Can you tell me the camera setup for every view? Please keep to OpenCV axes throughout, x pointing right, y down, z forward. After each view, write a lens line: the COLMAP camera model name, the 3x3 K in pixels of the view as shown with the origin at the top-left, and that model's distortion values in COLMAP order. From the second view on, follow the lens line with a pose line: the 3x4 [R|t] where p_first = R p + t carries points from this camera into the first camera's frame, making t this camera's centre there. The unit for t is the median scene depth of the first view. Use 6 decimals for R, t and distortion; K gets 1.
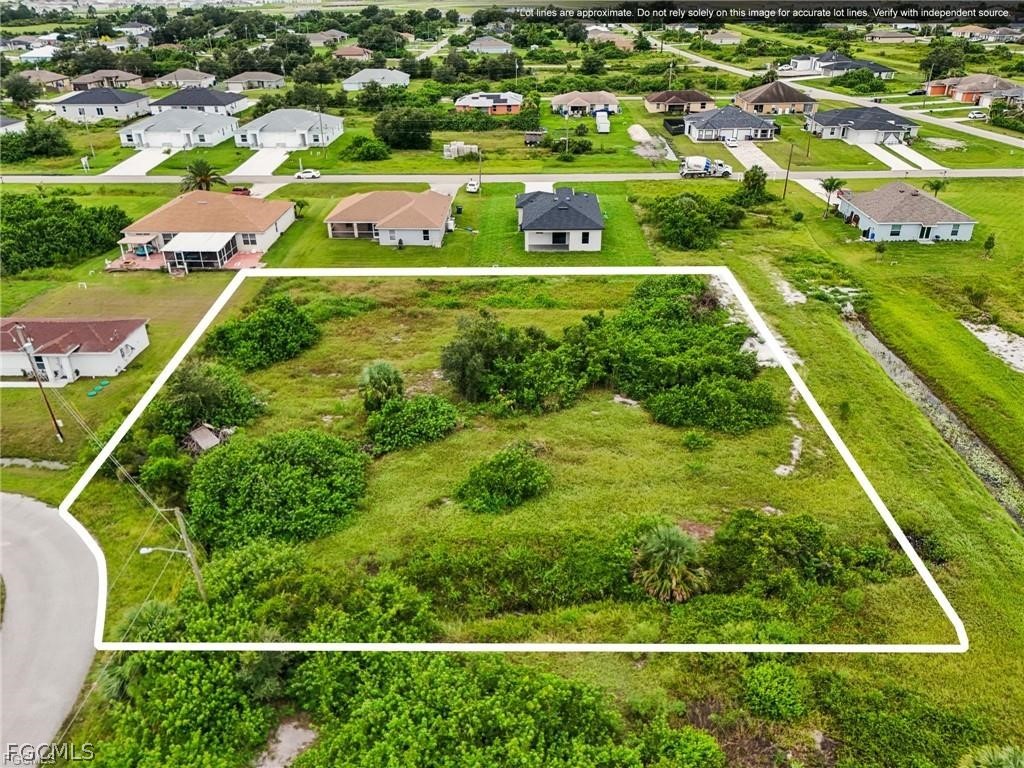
lens RADIAL K [[775.6, 0, 511.3], [0, 775.6, 372.6], [0, 0, 1]] dist [0.087411, -0.100963]
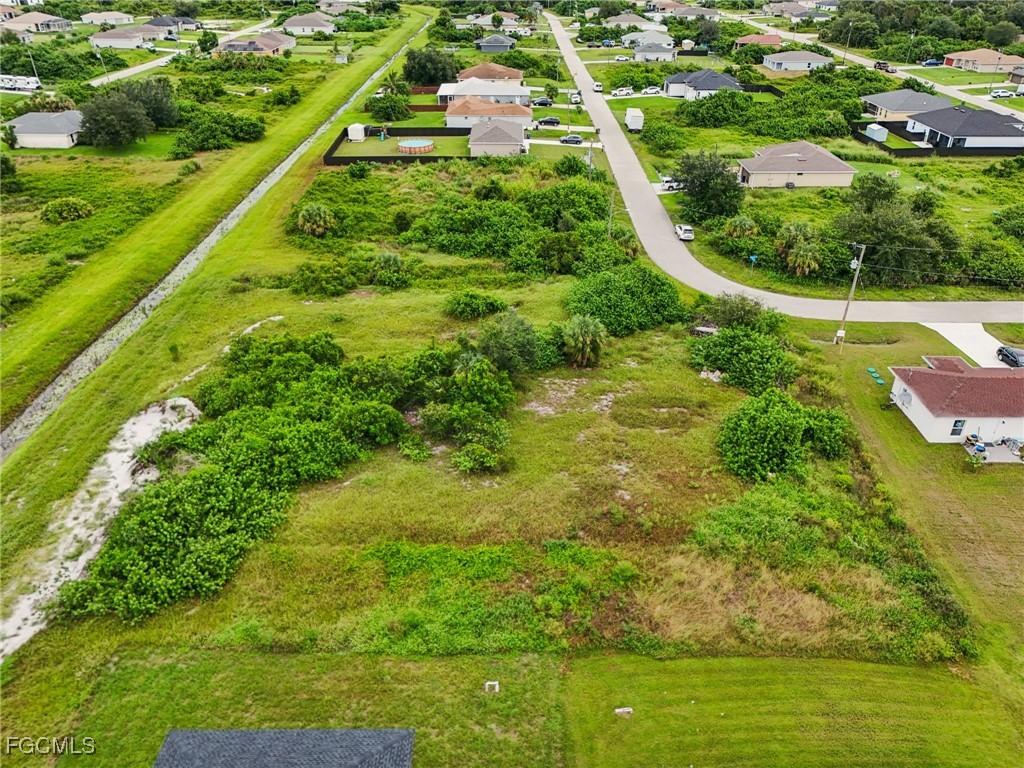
lens RADIAL K [[758.1, 0, 510.8], [0, 758.1, 389.5], [0, 0, 1]] dist [0.088254, -0.106968]
pose [[-0.999536, 0.019725, -0.023204, -0.027853], [-0.008942, 0.538234, 0.842748, -0.672673], [0.029112, 0.842565, -0.537808, 1.293692]]
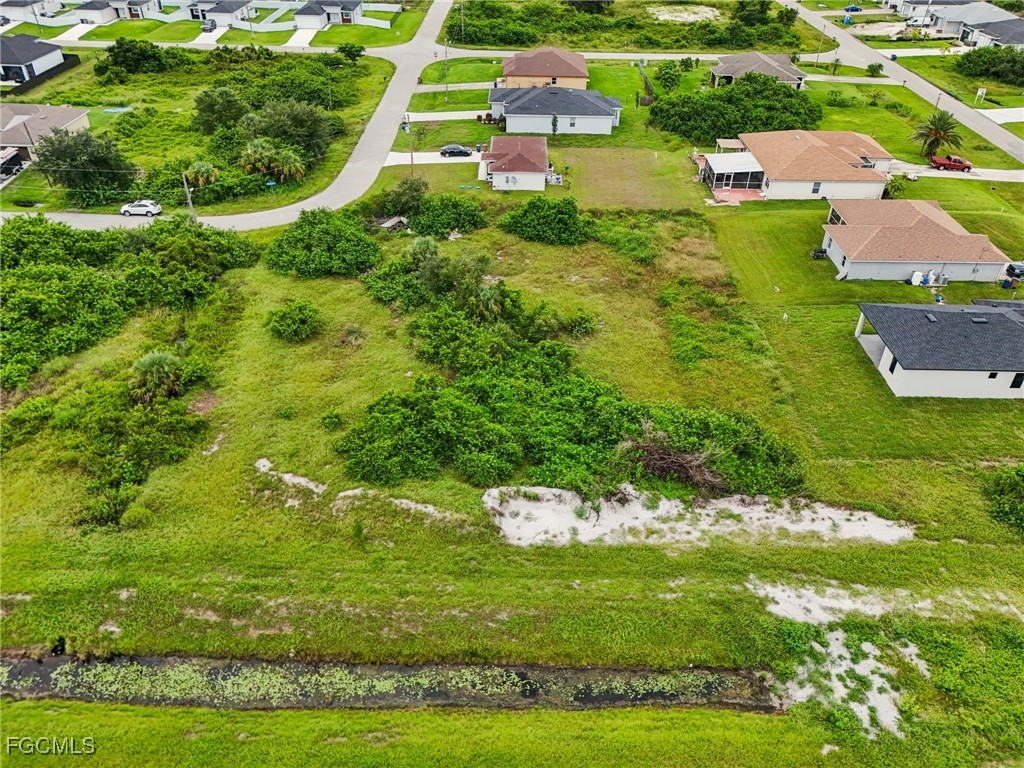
lens RADIAL K [[775.6, 0, 511.3], [0, 775.6, 372.6], [0, 0, 1]] dist [0.087411, -0.100963]
pose [[0.015312, 0.572957, -0.819442, 0.779486], [-0.464415, 0.729850, 0.501636, -0.432311], [0.885485, 0.372880, 0.277265, 0.664353]]
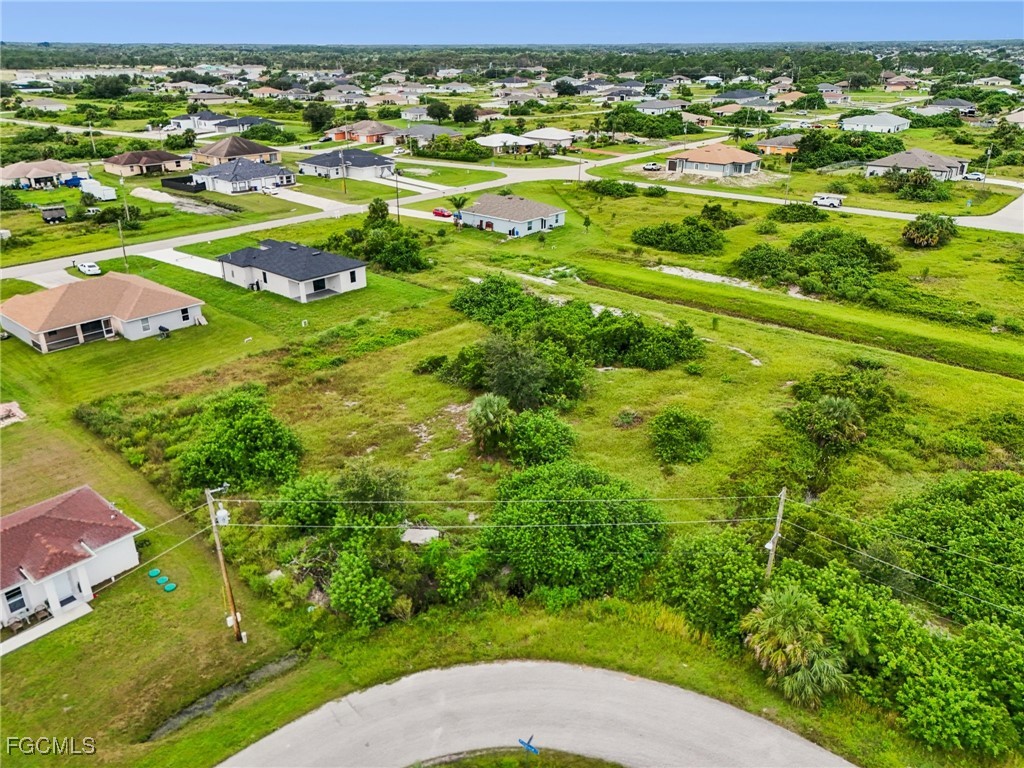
lens RADIAL K [[758.1, 0, 510.8], [0, 758.1, 389.5], [0, 0, 1]] dist [0.088254, -0.106968]
pose [[0.631188, -0.308080, 0.711820, -0.638811], [0.343304, 0.933909, 0.099786, -0.081449], [-0.695517, 0.181387, 0.695237, 0.251968]]
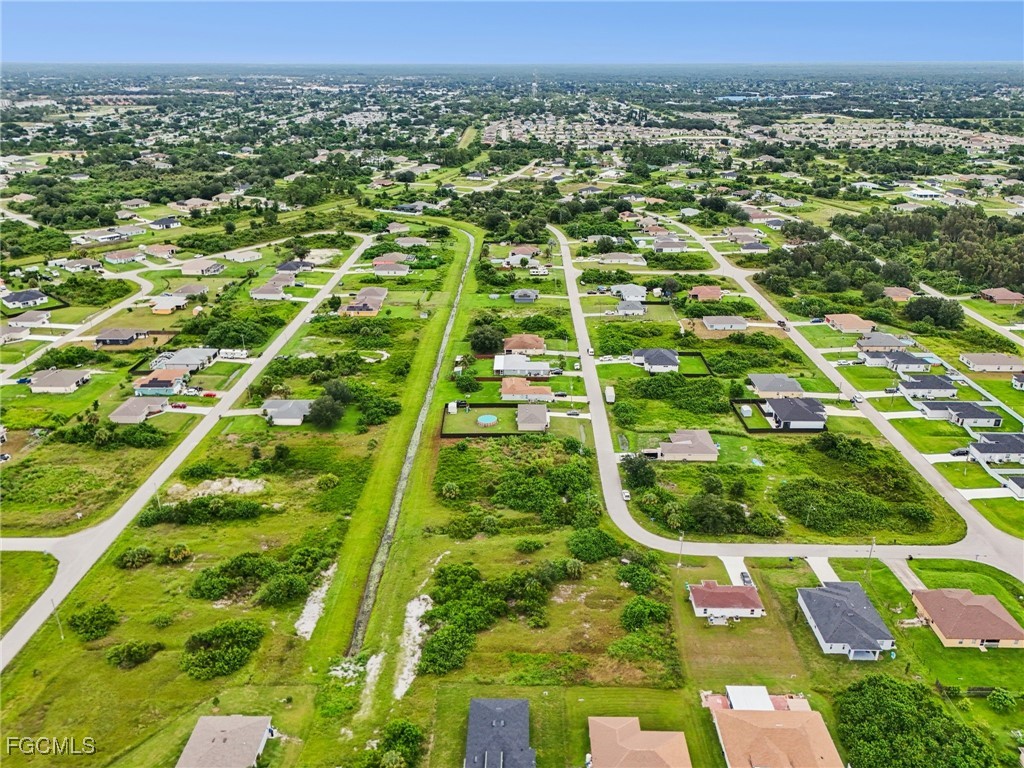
lens RADIAL K [[758.1, 0, 510.8], [0, 758.1, 389.5], [0, 0, 1]] dist [0.088254, -0.106968]
pose [[-0.999862, 0.015359, -0.006311, 0.057841], [0.004977, 0.639829, 0.768501, -1.989730], [0.015842, 0.768364, -0.639817, 1.788181]]
